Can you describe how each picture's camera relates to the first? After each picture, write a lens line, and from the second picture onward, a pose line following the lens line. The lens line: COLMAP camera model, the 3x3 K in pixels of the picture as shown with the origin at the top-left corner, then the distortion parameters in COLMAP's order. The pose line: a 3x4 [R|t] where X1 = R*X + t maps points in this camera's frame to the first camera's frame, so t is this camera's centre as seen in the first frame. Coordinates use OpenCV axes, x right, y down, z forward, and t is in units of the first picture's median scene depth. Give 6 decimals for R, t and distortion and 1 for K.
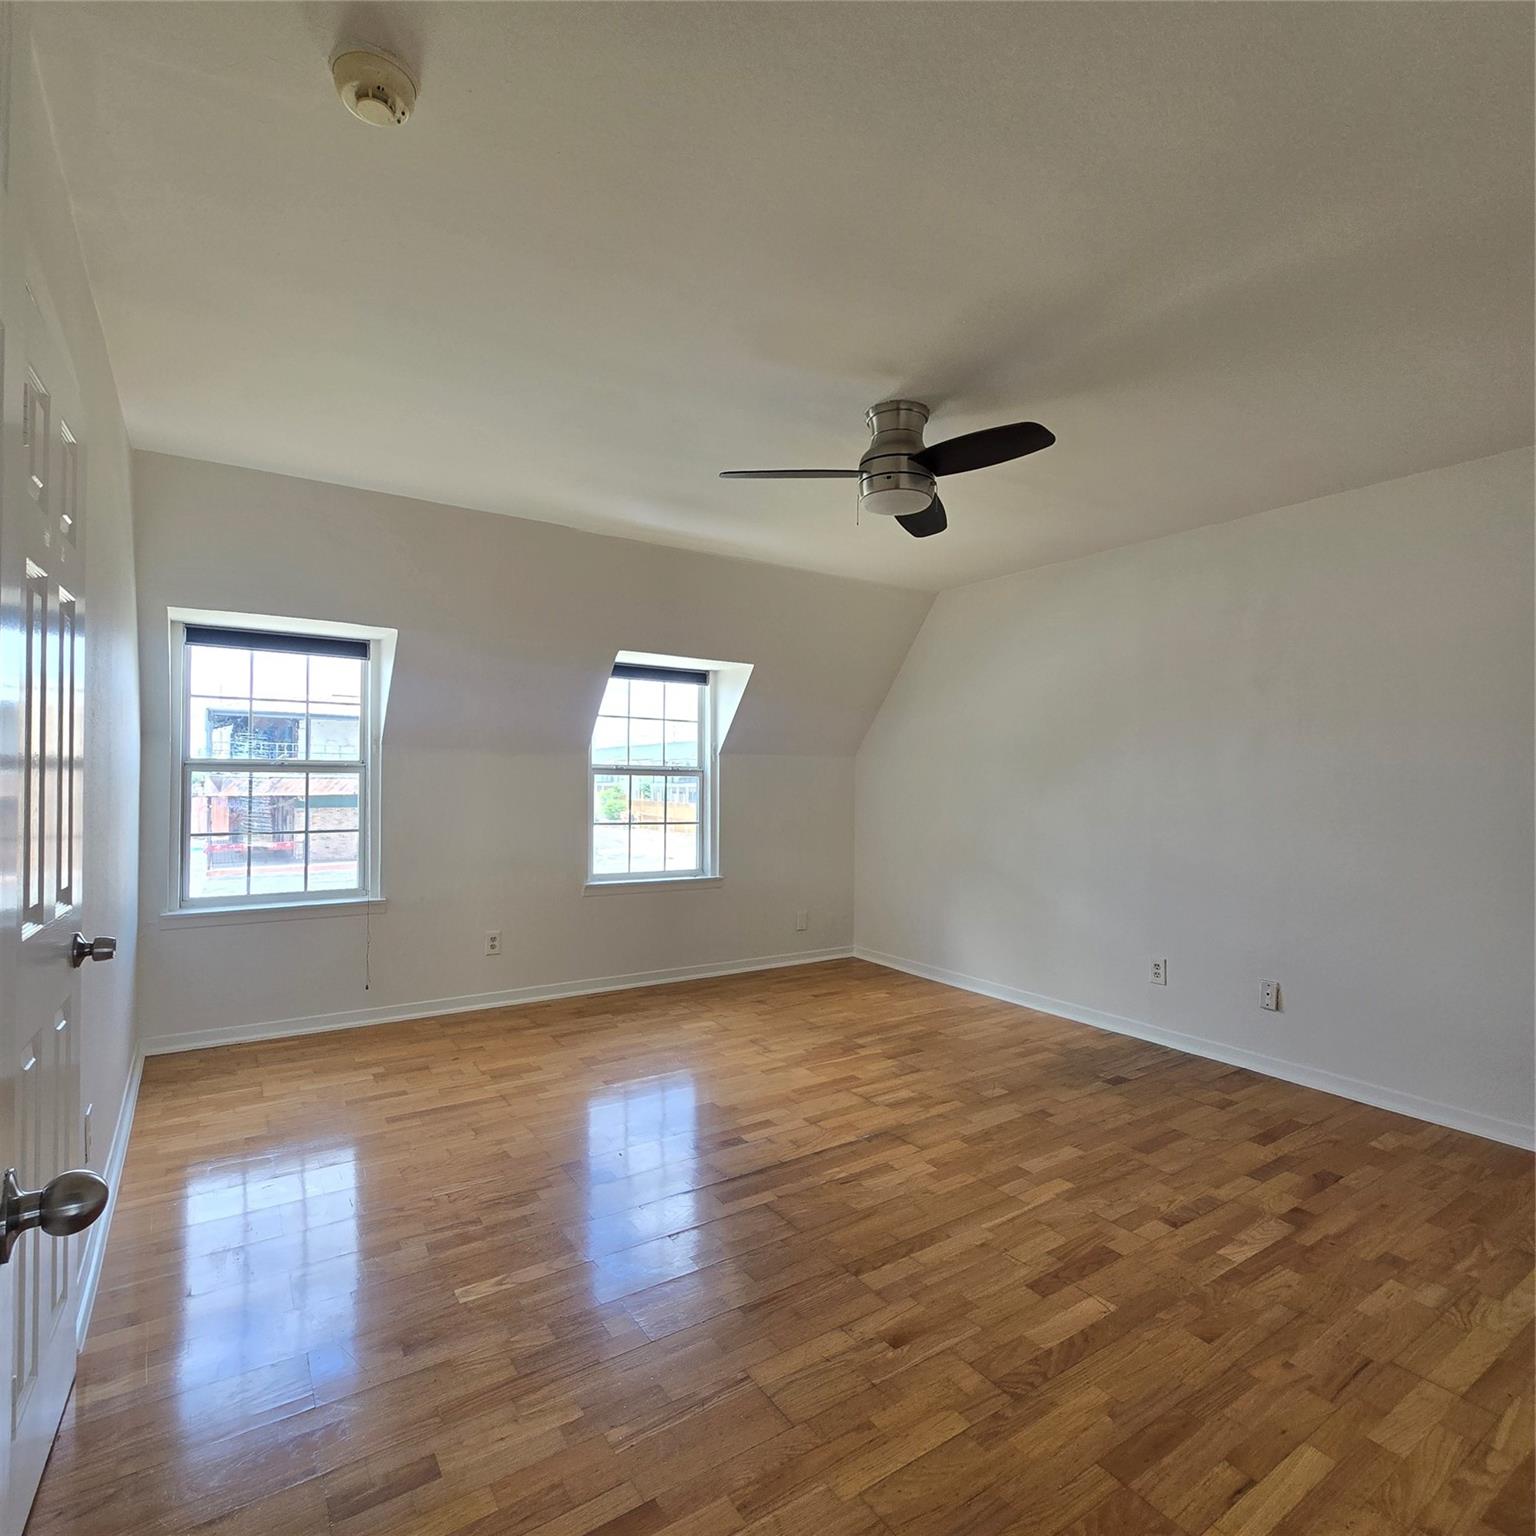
lens RADIAL K [[837.8, 0, 766.1], [0, 837.8, 792.0], [0, 0, 1]] dist [-0.002642, 0.000327]
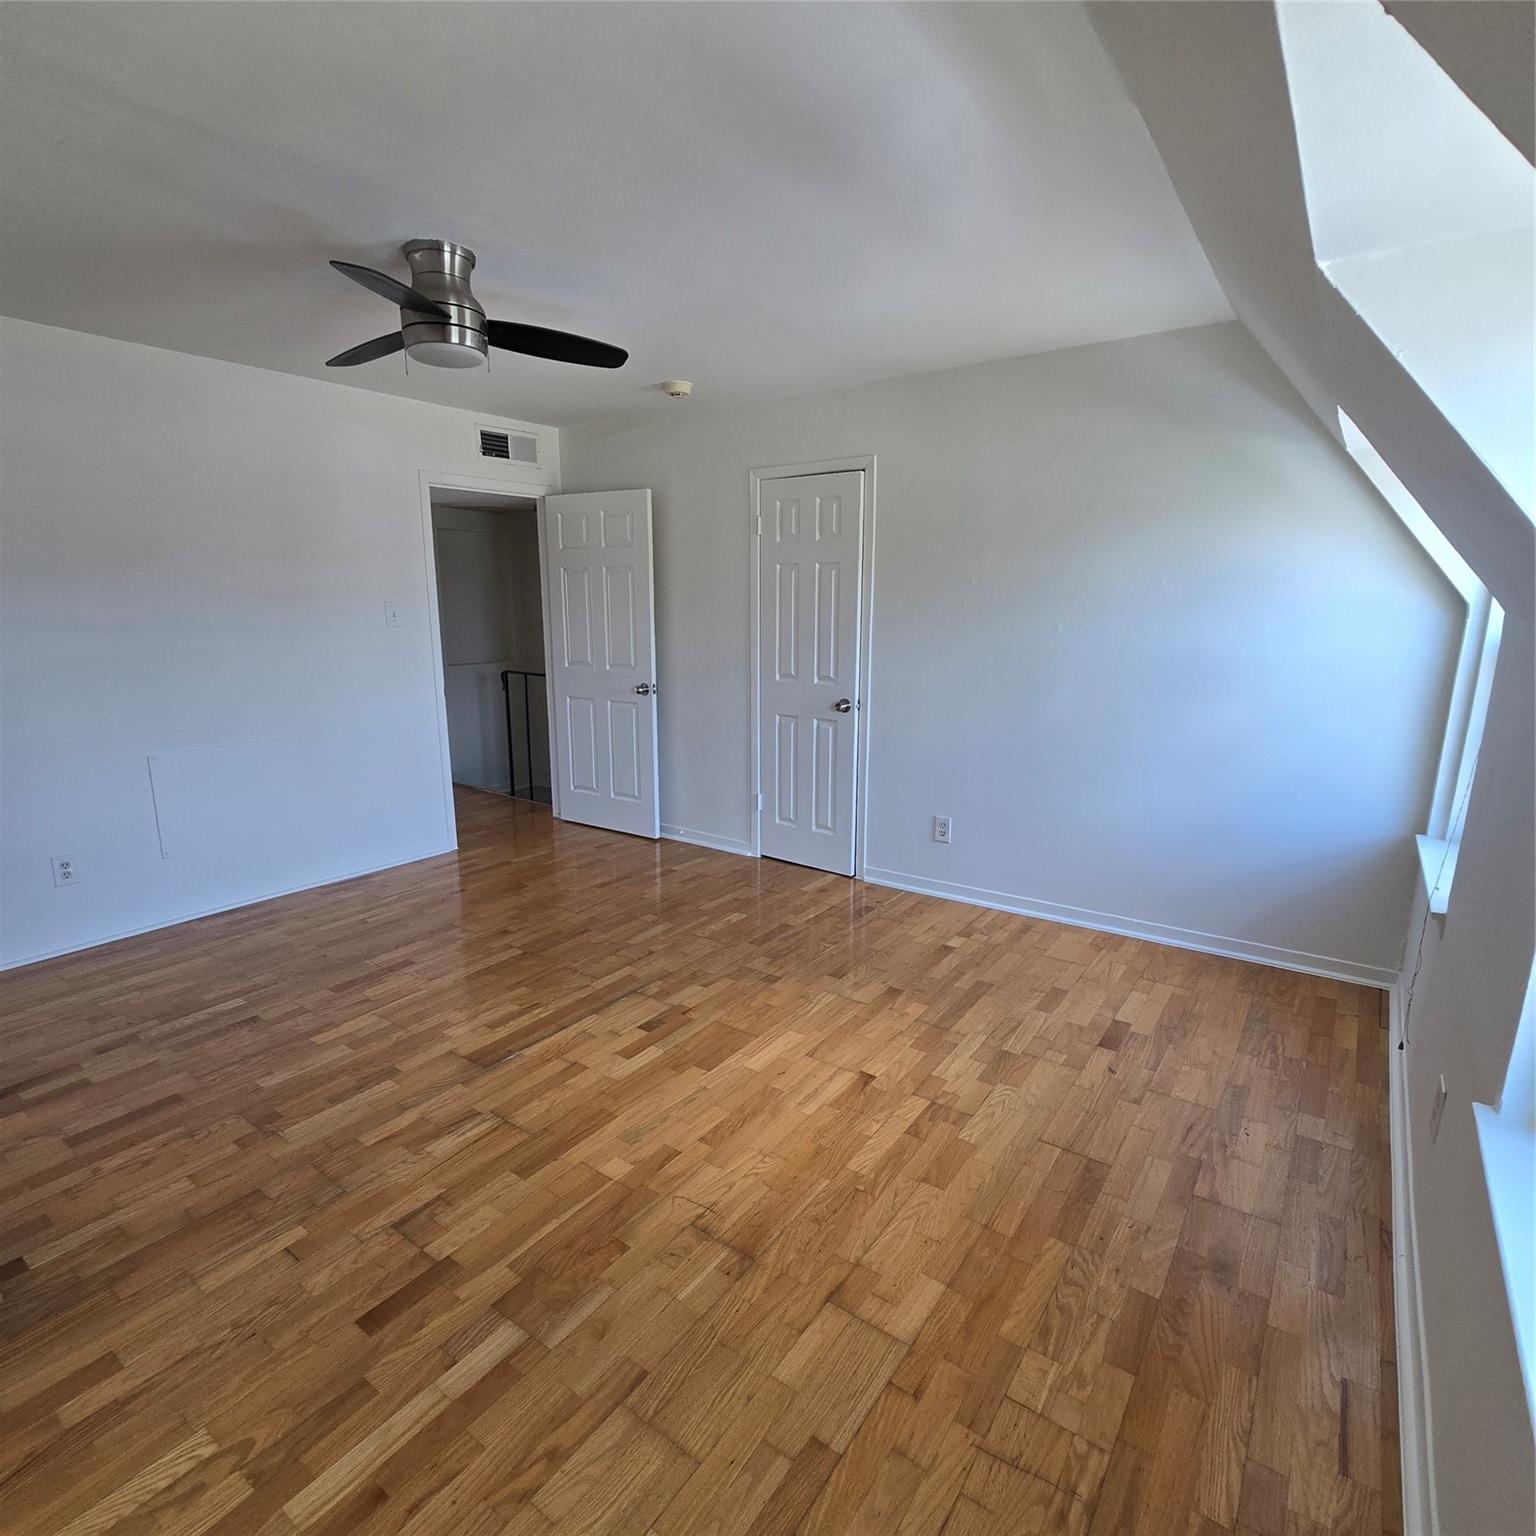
lens RADIAL K [[837.8, 0, 765.2], [0, 837.8, 772.9], [0, 0, 1]] dist [-0.002642, 0.000327]
pose [[-0.932692, 0.058972, -0.355819, 0.151126], [-0.020150, 0.976482, 0.214656, -0.076433], [0.360110, 0.207377, -0.909569, 1.675187]]
